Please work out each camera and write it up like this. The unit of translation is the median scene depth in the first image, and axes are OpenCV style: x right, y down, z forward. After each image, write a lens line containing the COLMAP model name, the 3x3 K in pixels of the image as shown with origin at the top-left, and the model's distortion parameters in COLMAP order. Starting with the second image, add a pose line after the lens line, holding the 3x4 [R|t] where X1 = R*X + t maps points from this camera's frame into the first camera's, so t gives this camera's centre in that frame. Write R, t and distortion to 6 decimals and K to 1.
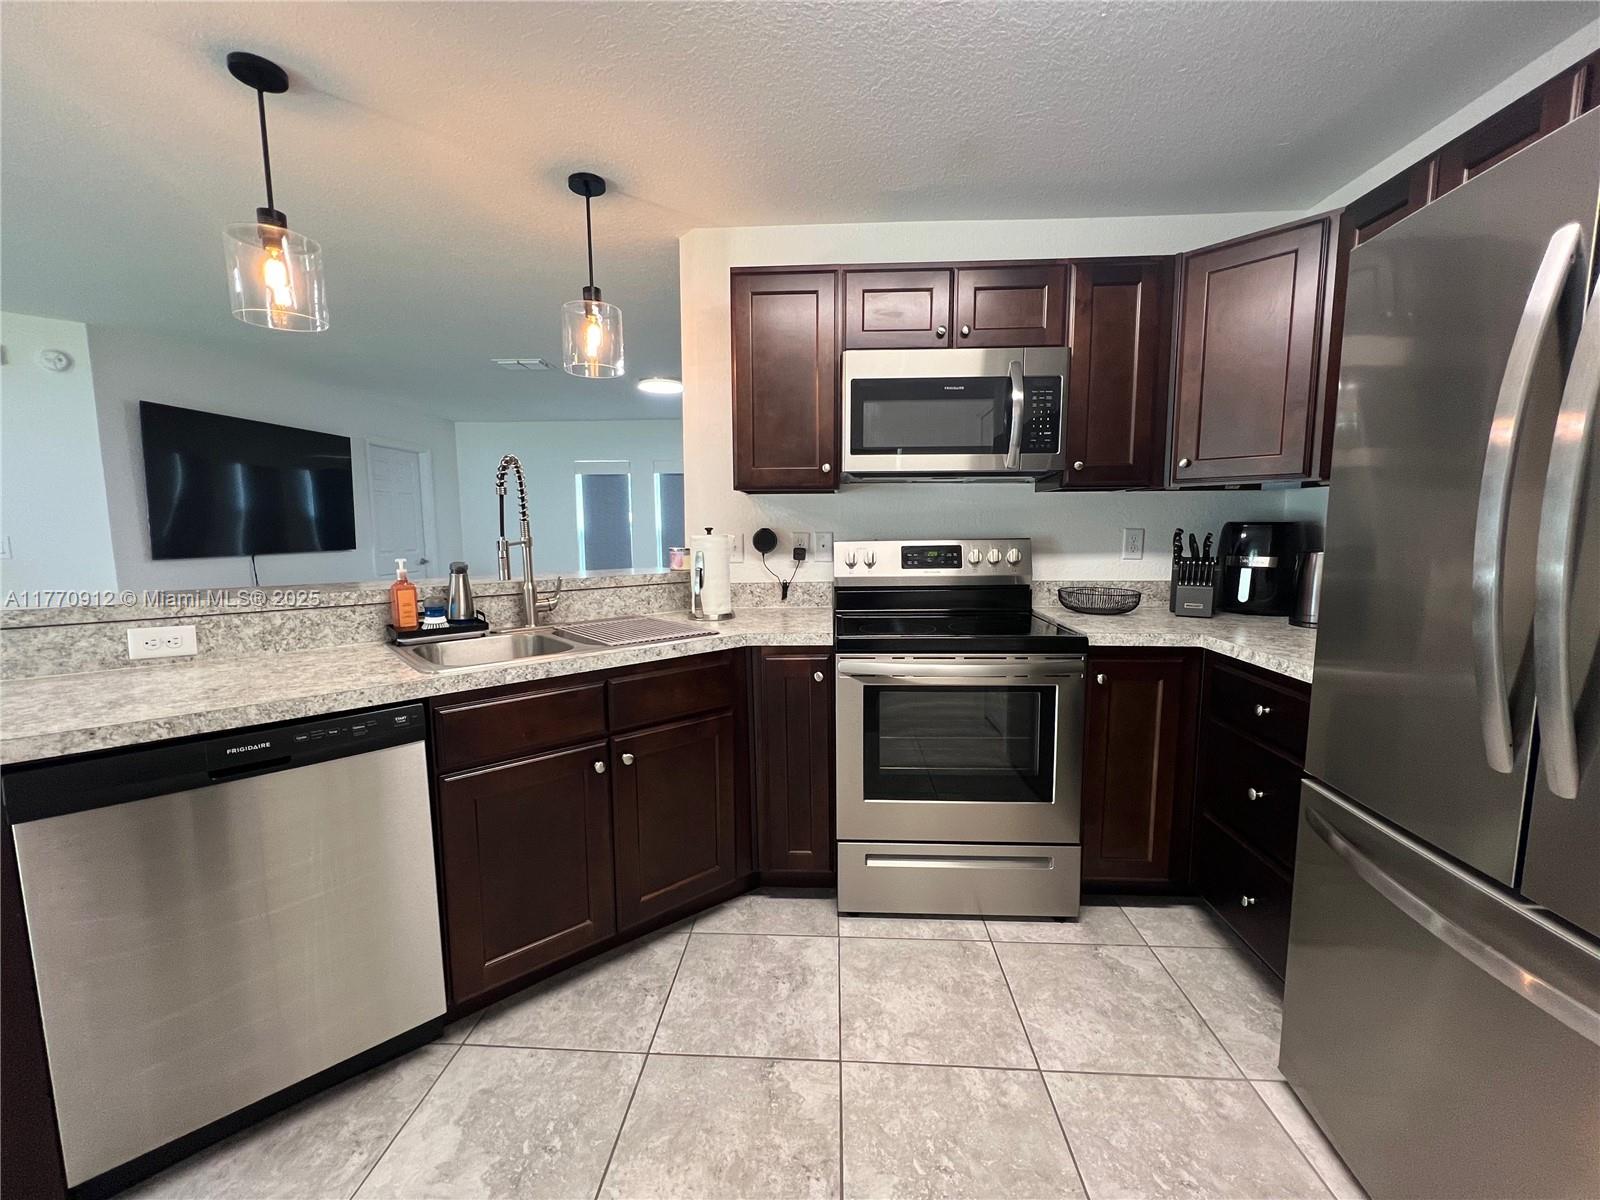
lens RADIAL K [[639.1, 0, 792.6], [0, 639.1, 596.9], [0, 0, 1]] dist [-0.000610, 0.000311]
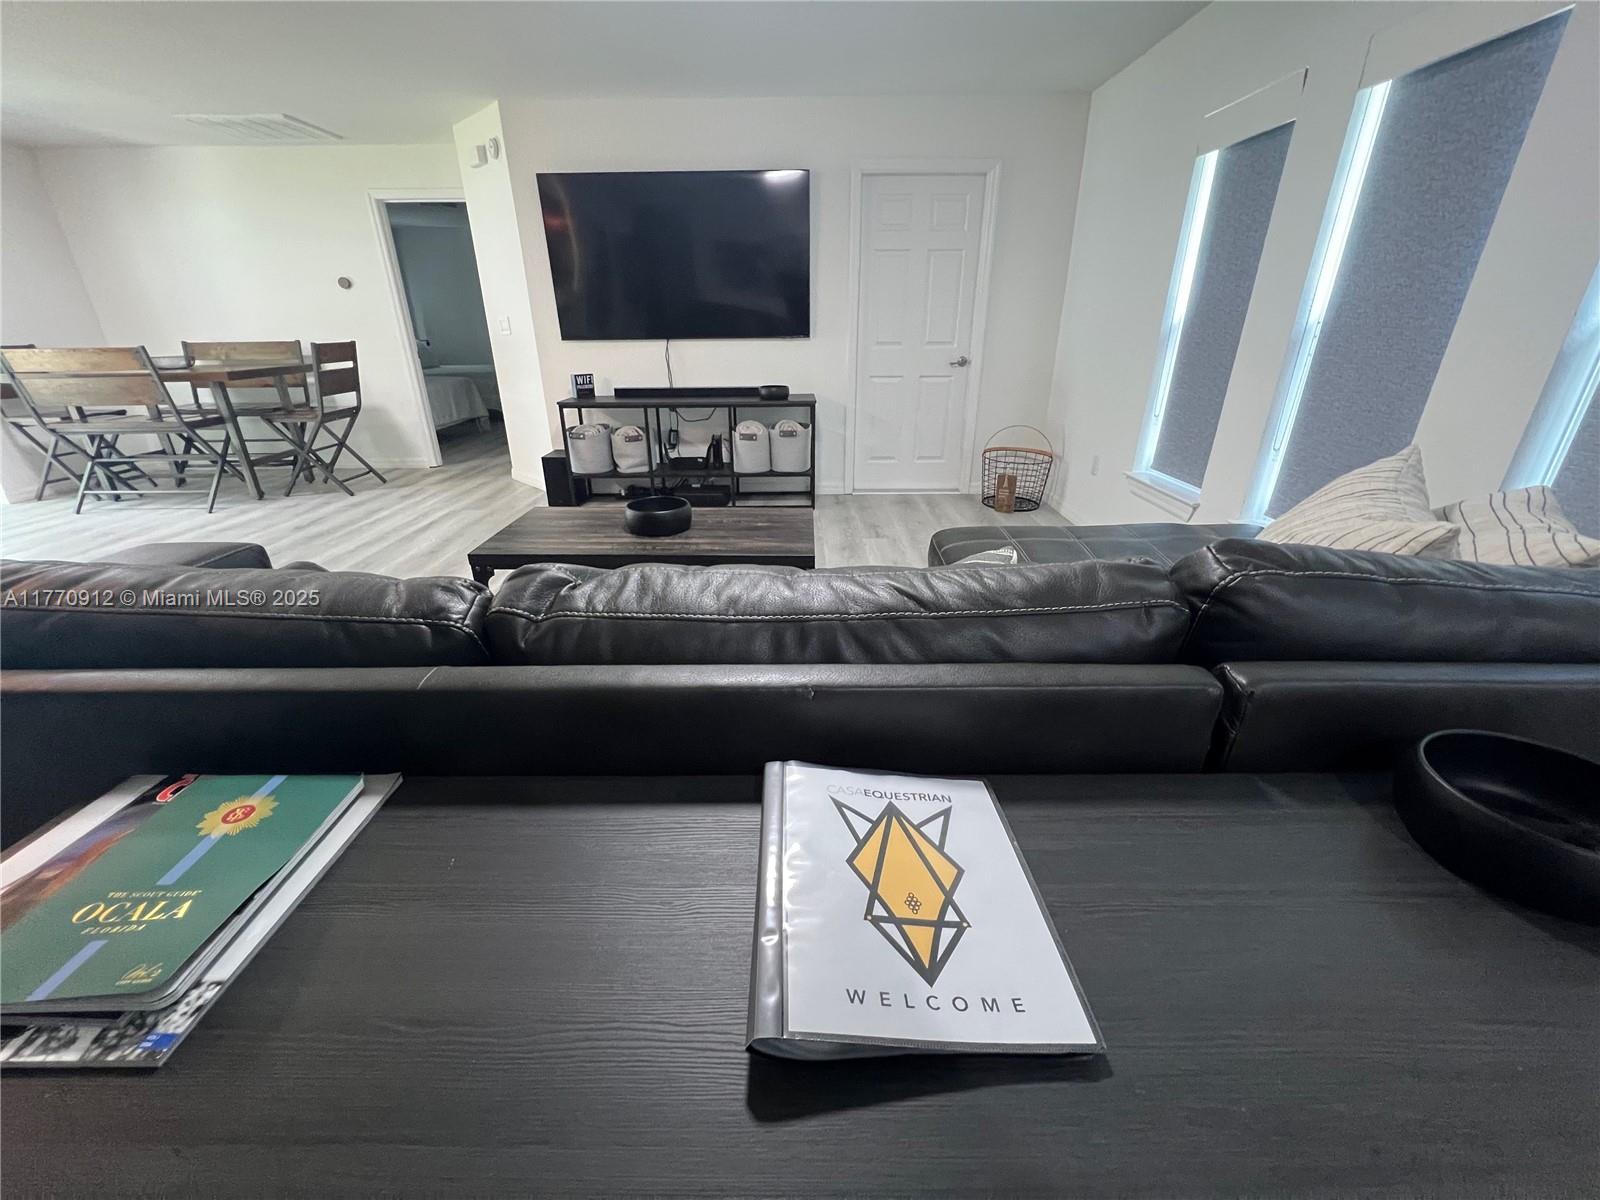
lens RADIAL K [[644.6, 0, 795.8], [0, 644.6, 596.4], [0, 0, 1]] dist [-0.002739, 0.000505]
pose [[0.056888, 0.399368, -0.915024, 0.417253], [-0.105492, 0.913782, 0.392267, -0.247354], [0.992792, 0.074213, 0.094113, 2.507225]]
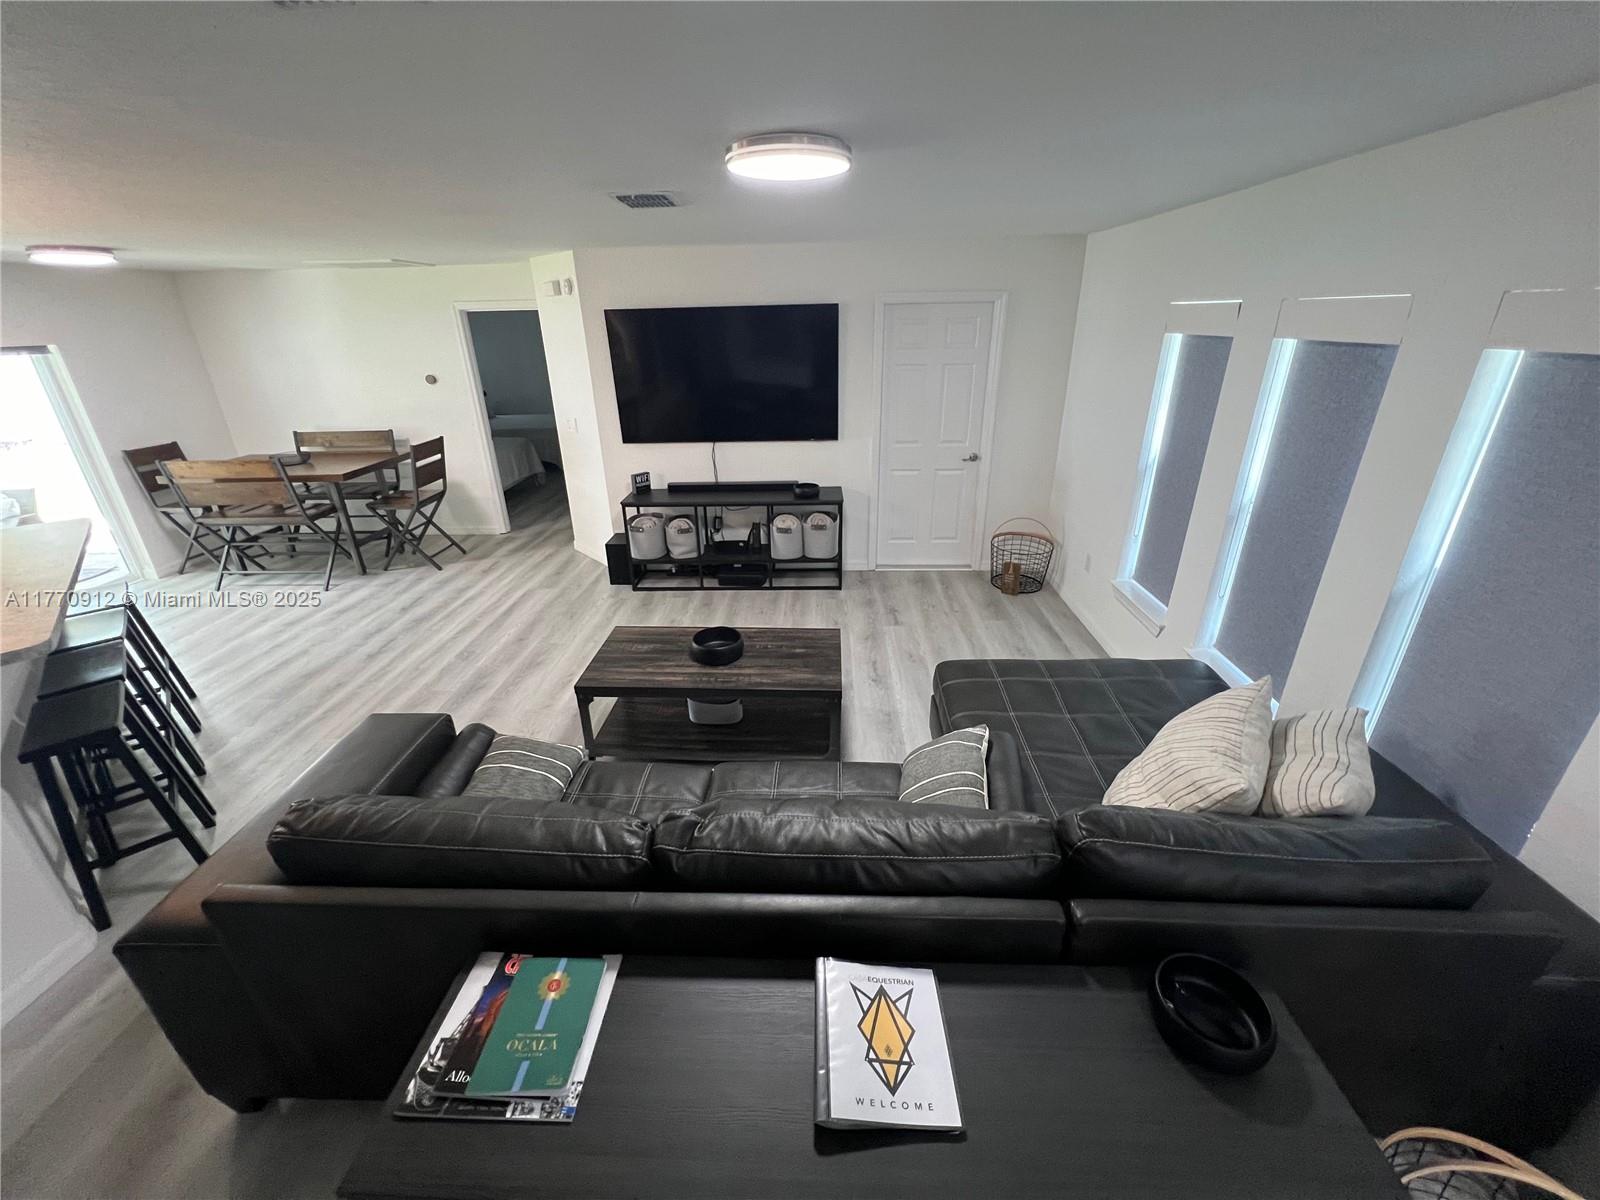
lens RADIAL K [[644.6, 0, 795.8], [0, 644.6, 595.8], [0, 0, 1]] dist [-0.002739, 0.000505]
pose [[0.018031, 0.403099, -0.914979, 0.581423], [-0.092780, 0.911853, 0.399894, -0.614407], [0.995523, 0.077682, 0.053841, 2.447515]]
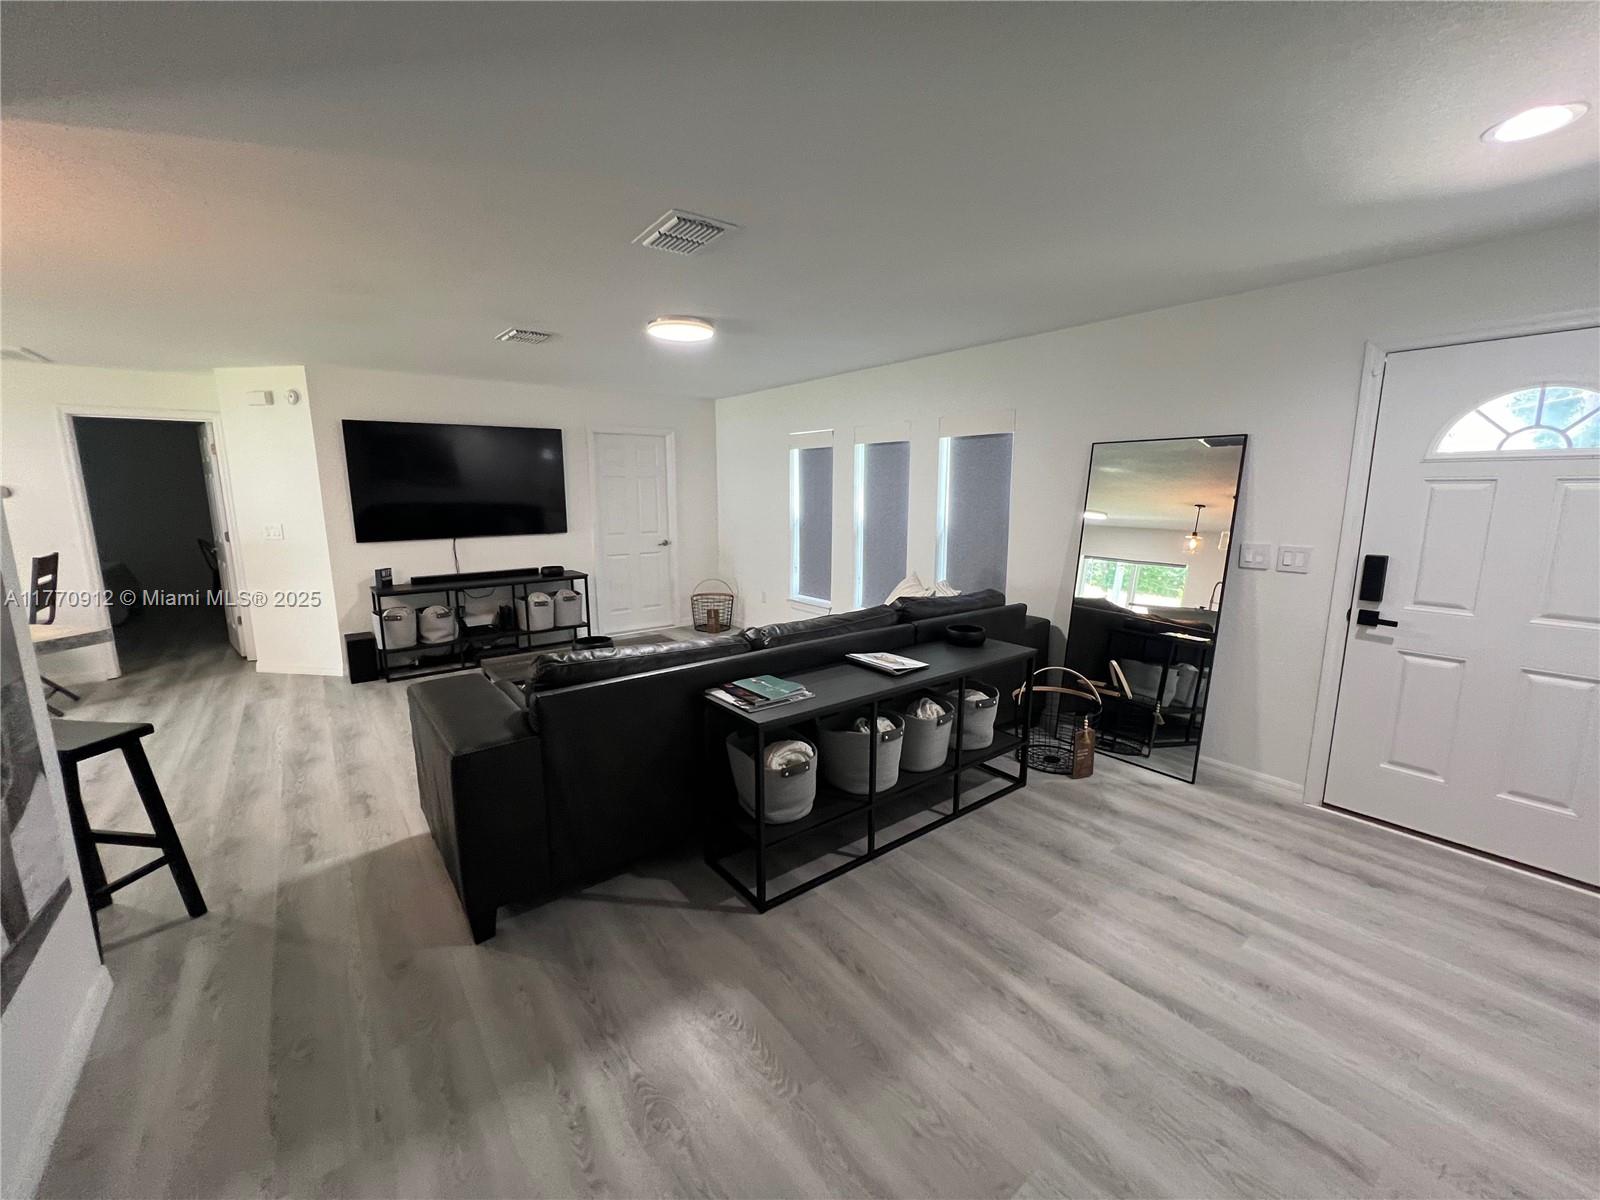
lens RADIAL K [[644.6, 0, 794.5], [0, 644.6, 598.4], [0, 0, 1]] dist [-0.002739, 0.000505]
pose [[0.652671, 0.132908, -0.745893, 1.105429], [-0.084393, 0.991120, 0.102759, -0.291585], [0.752926, -0.004120, 0.658092, 1.519408]]
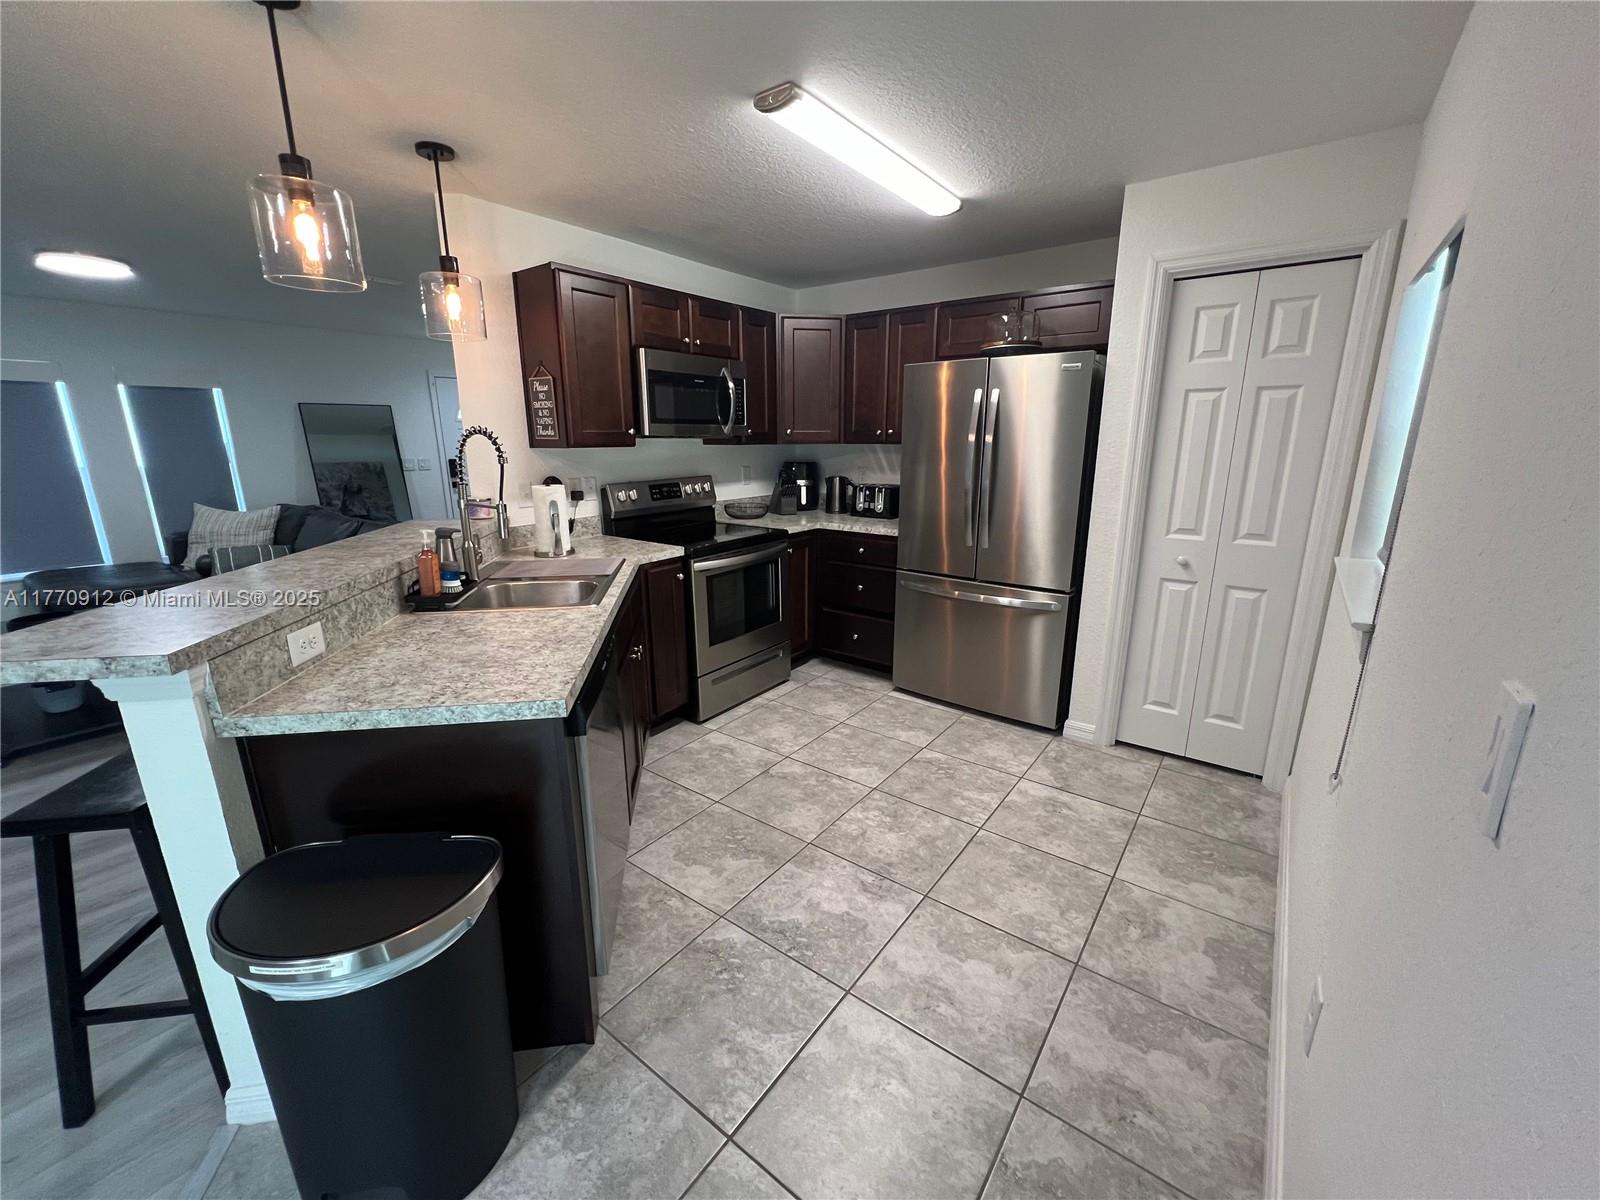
lens RADIAL K [[644.6, 0, 789.1], [0, 644.6, 599.0], [0, 0, 1]] dist [-0.002739, 0.000505]
pose [[0.559681, -0.201921, 0.803732, -0.993005], [0.092578, 0.979025, 0.181493, -0.072906], [-0.823521, -0.027170, 0.566635, -0.076935]]
